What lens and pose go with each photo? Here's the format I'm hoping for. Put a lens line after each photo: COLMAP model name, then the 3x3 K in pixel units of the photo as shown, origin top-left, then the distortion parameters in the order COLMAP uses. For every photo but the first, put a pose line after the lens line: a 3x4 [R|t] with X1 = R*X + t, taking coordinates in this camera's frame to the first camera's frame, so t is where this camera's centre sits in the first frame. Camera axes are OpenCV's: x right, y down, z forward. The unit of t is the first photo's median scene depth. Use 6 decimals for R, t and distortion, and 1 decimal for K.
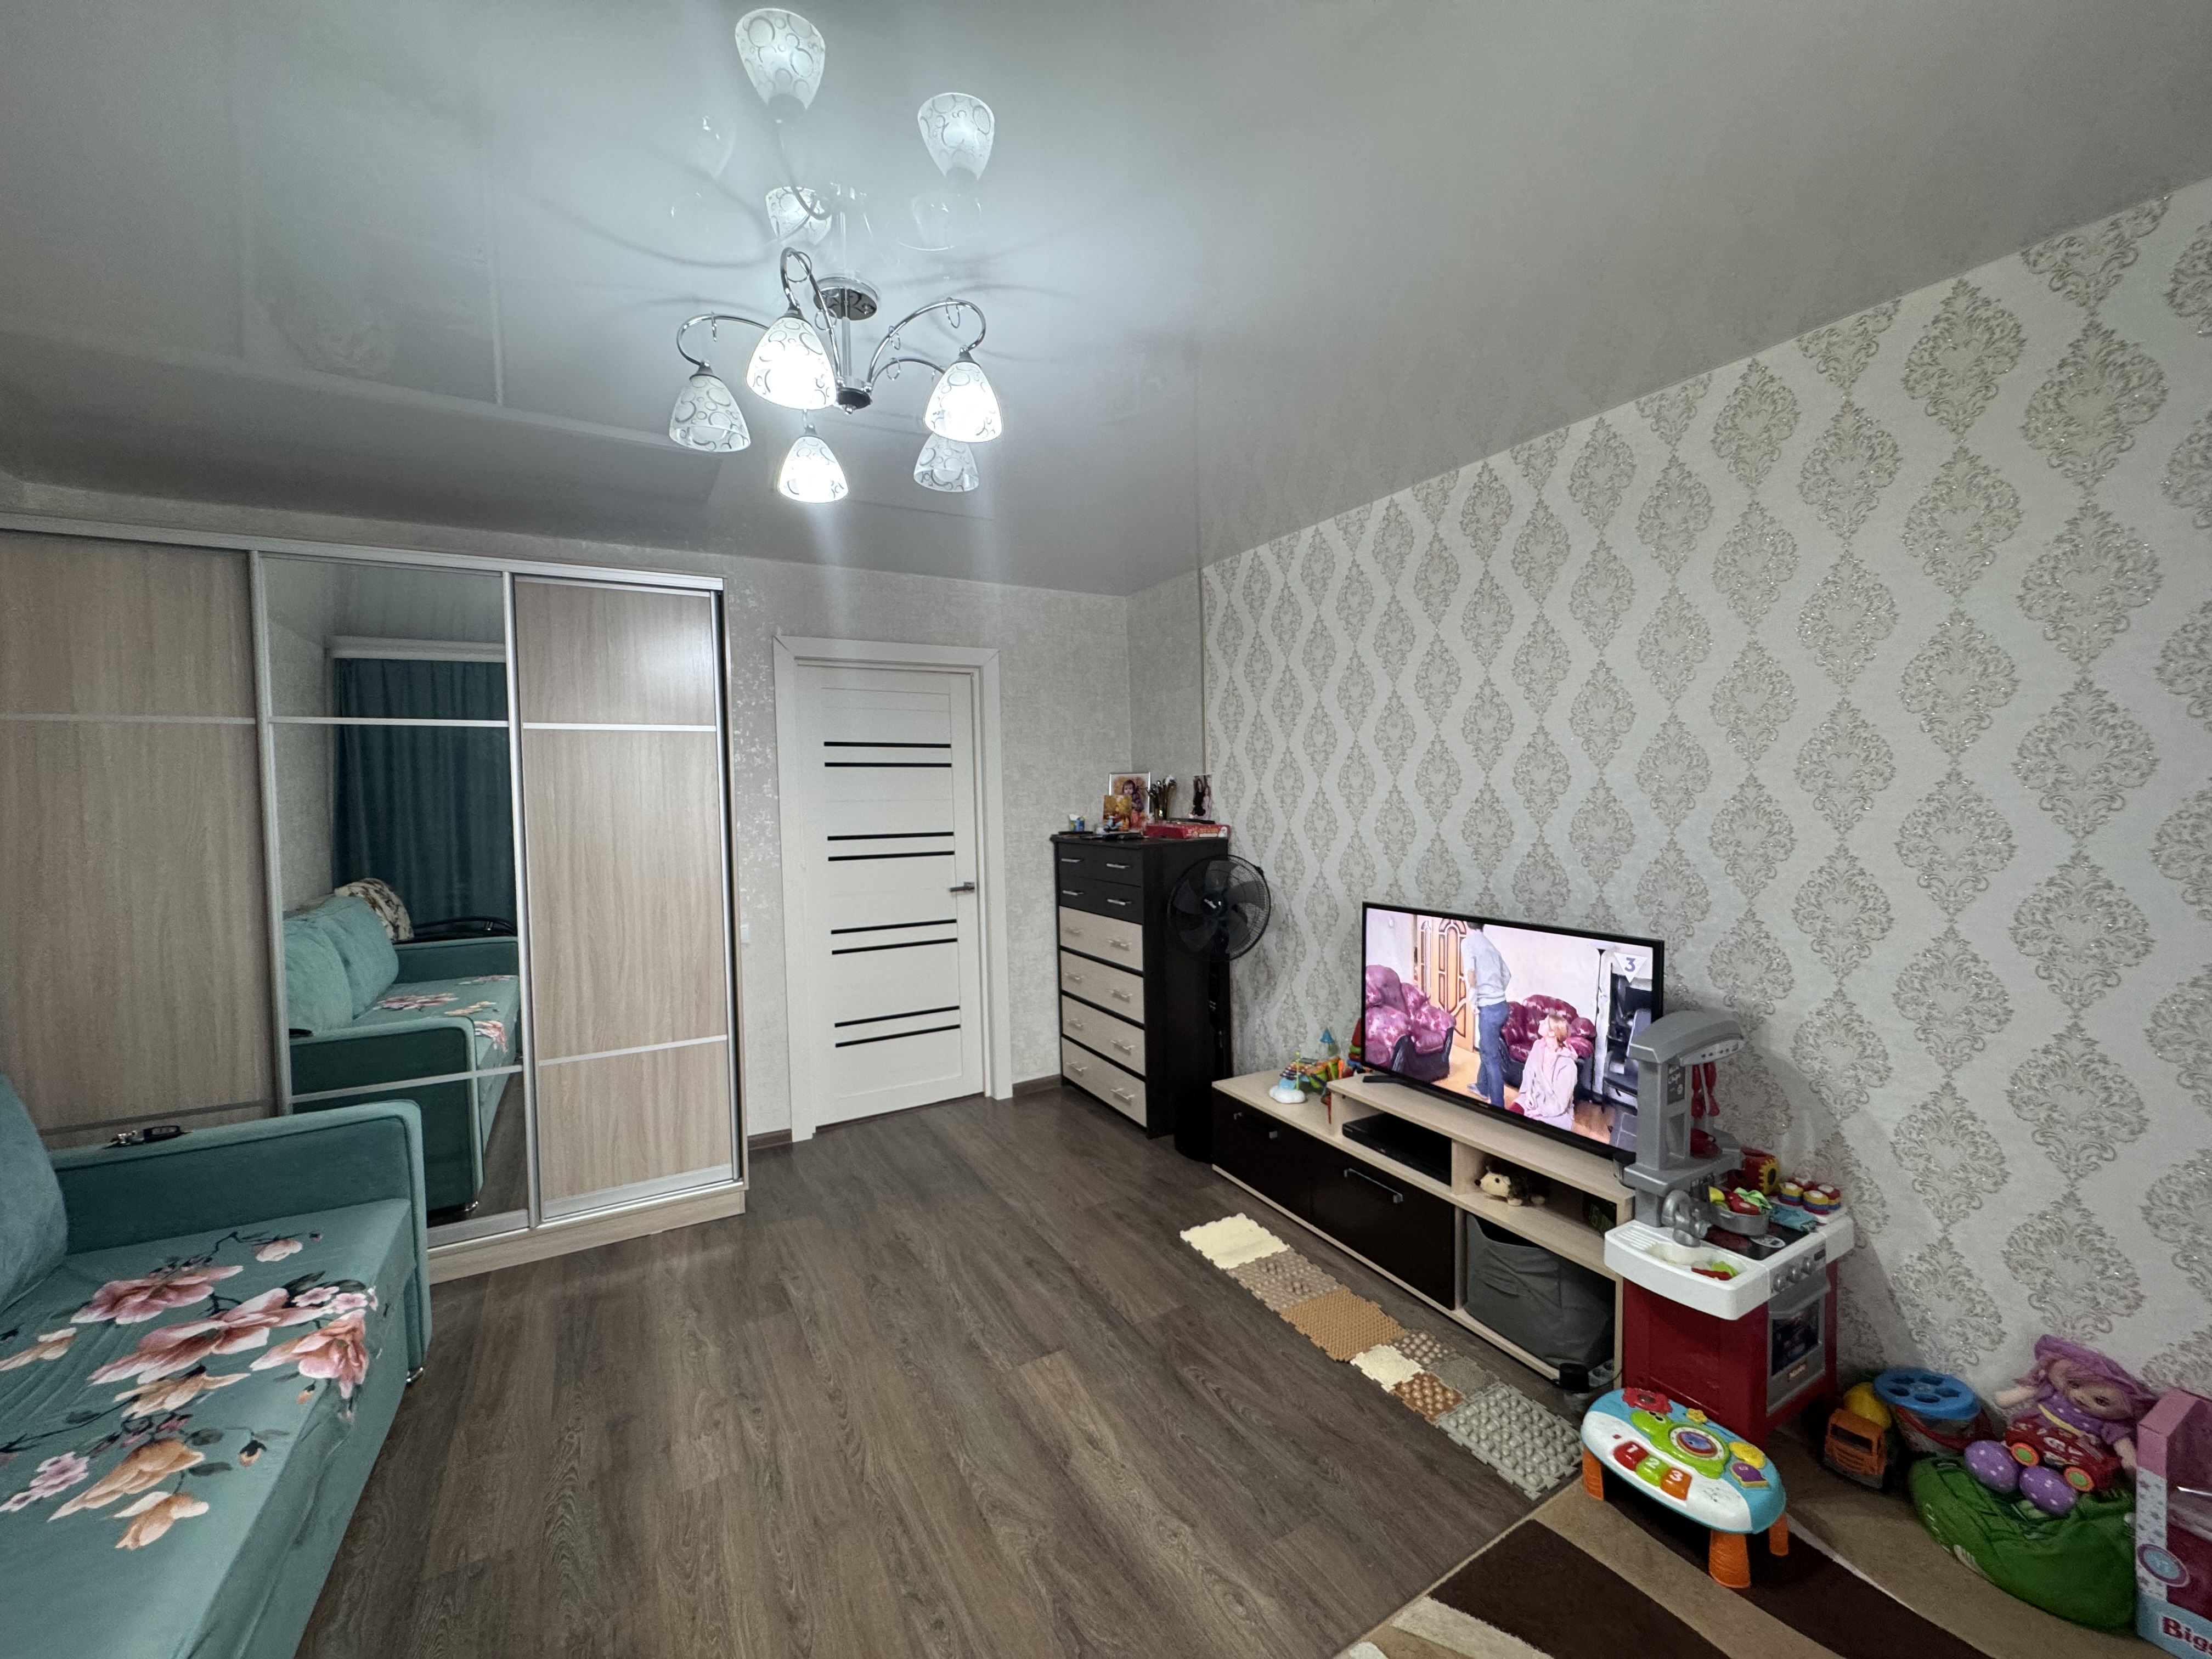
lens RADIAL K [[881.5, 0, 1105.1], [0, 881.5, 826.1], [0, 0, 1]] dist [-0.004122, 0.001040]
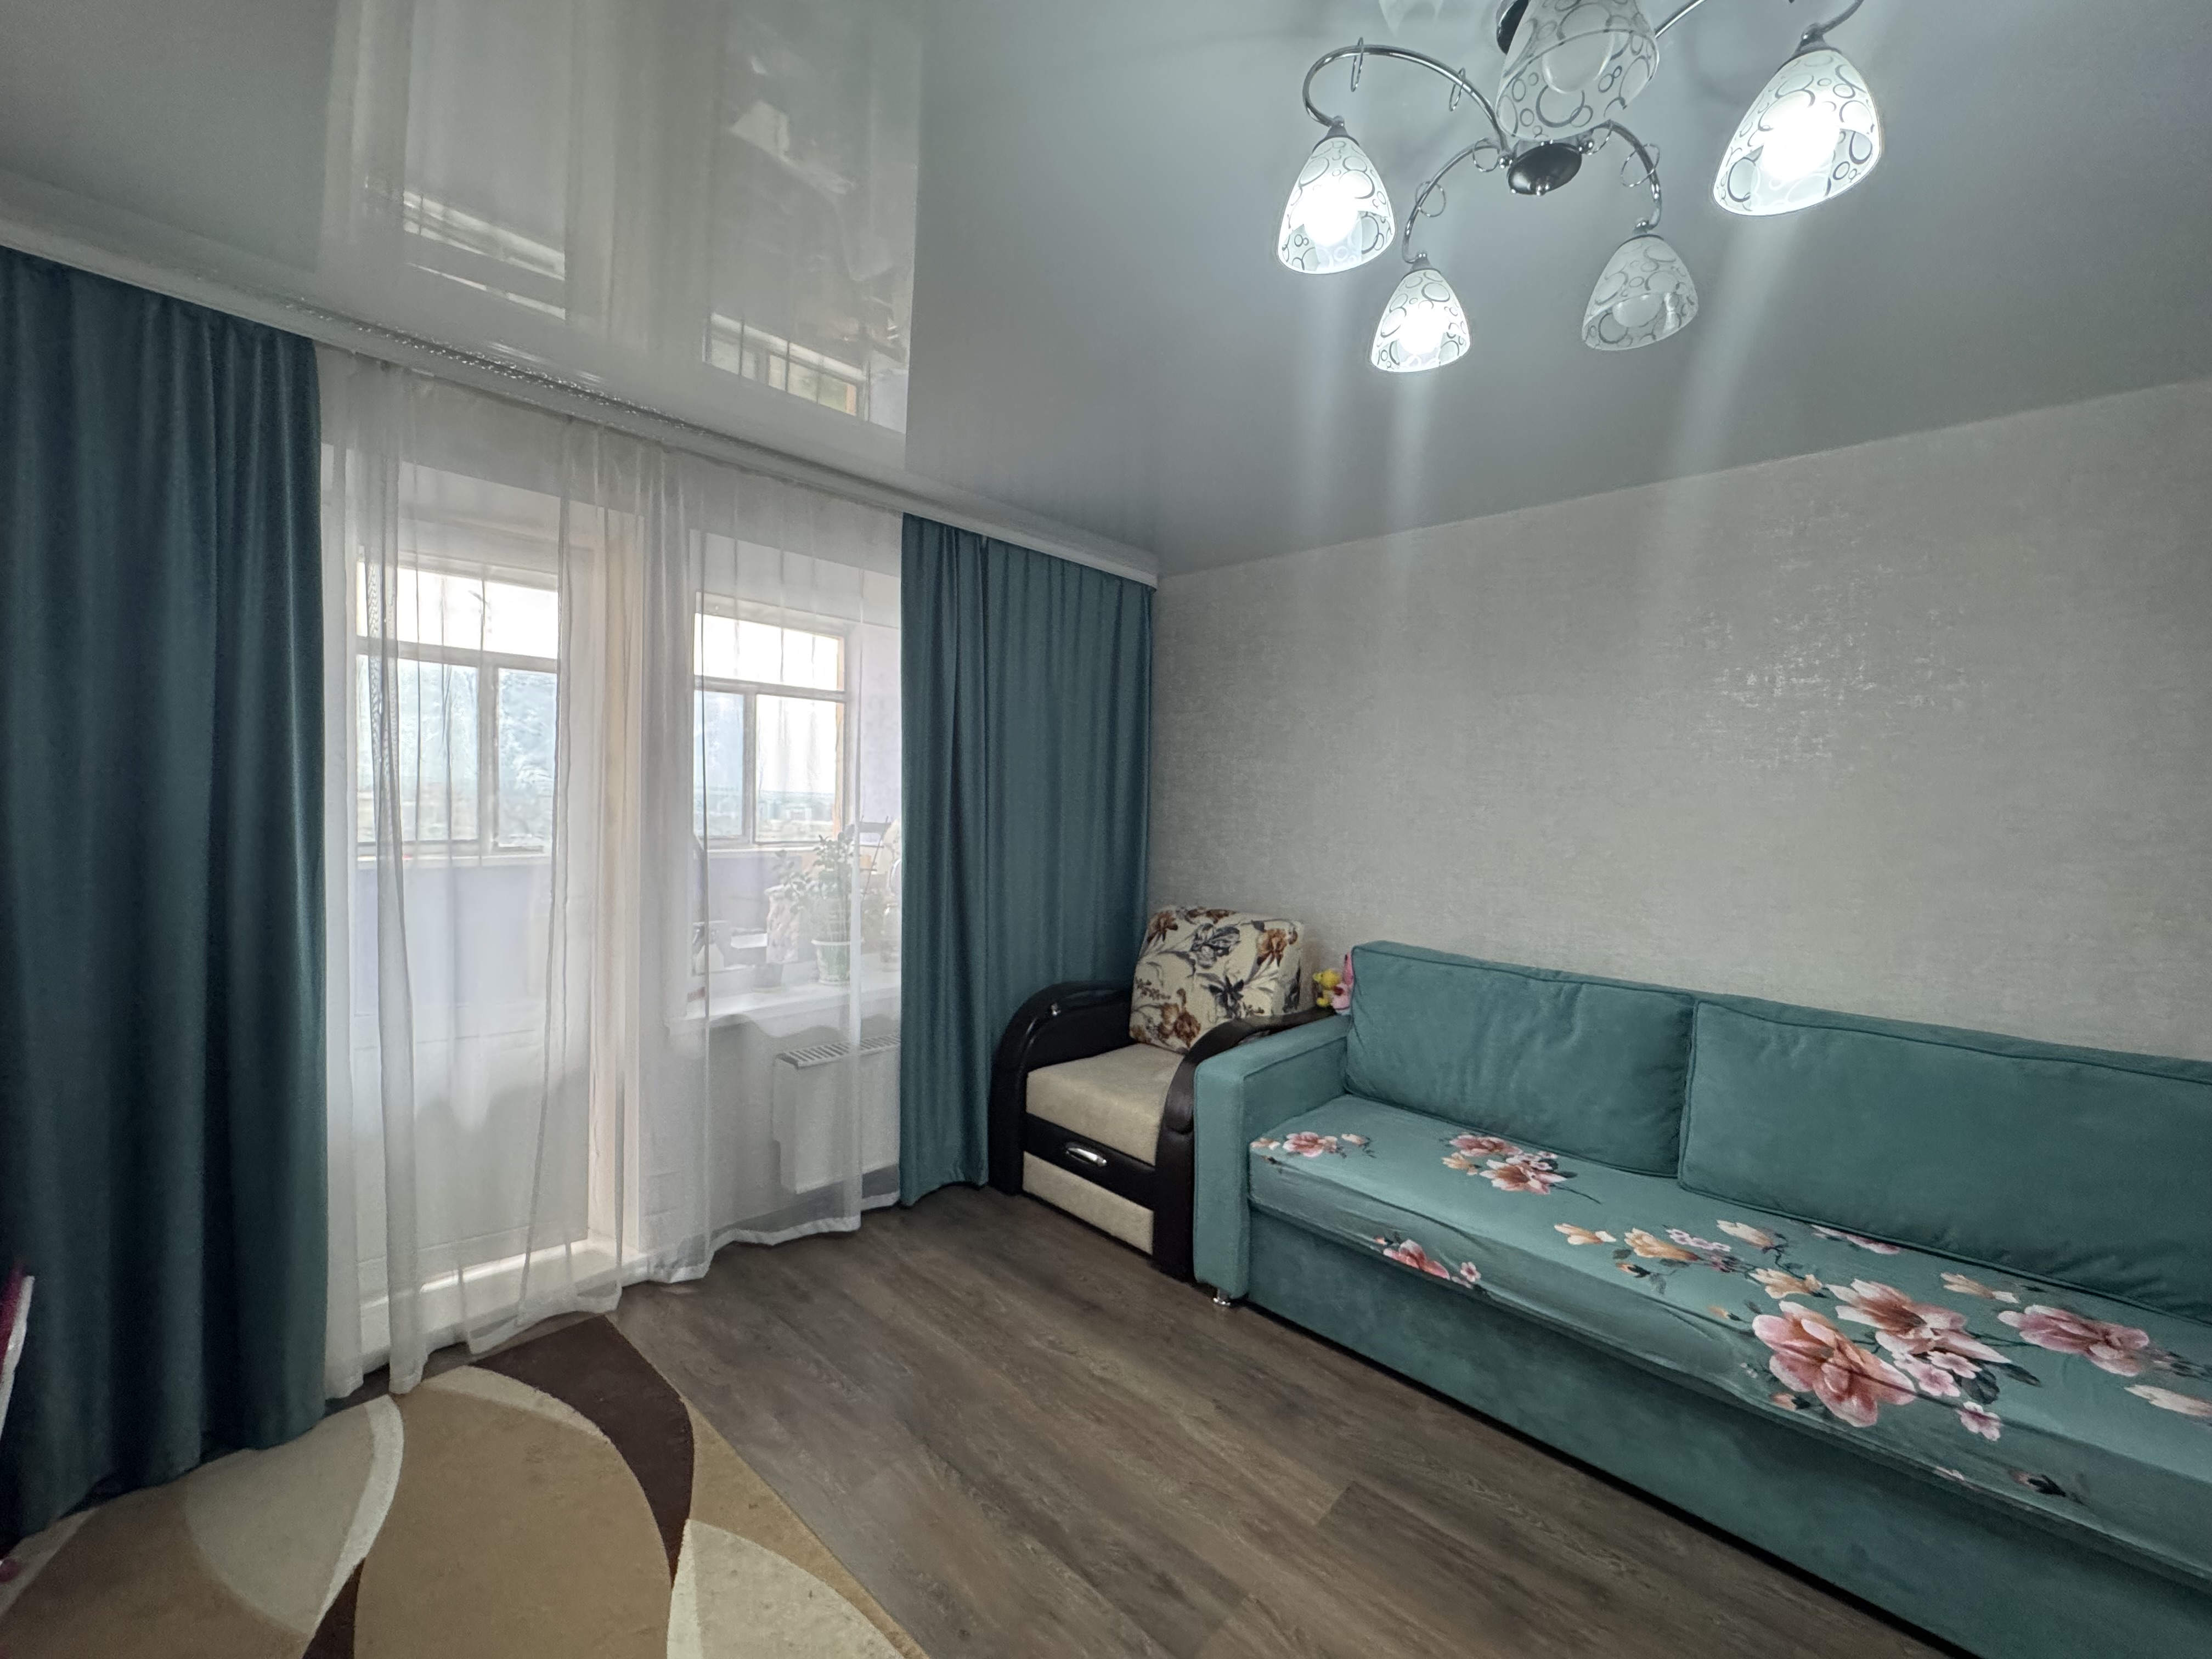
lens RADIAL K [[881.5, 0, 1104.8], [0, 881.5, 828.2], [0, 0, 1]] dist [-0.004122, 0.001040]
pose [[-0.951534, 0.004232, -0.307516, 0.182482], [-0.019295, 0.997114, 0.073427, -0.053858], [0.306939, 0.075802, -0.948706, 1.406768]]
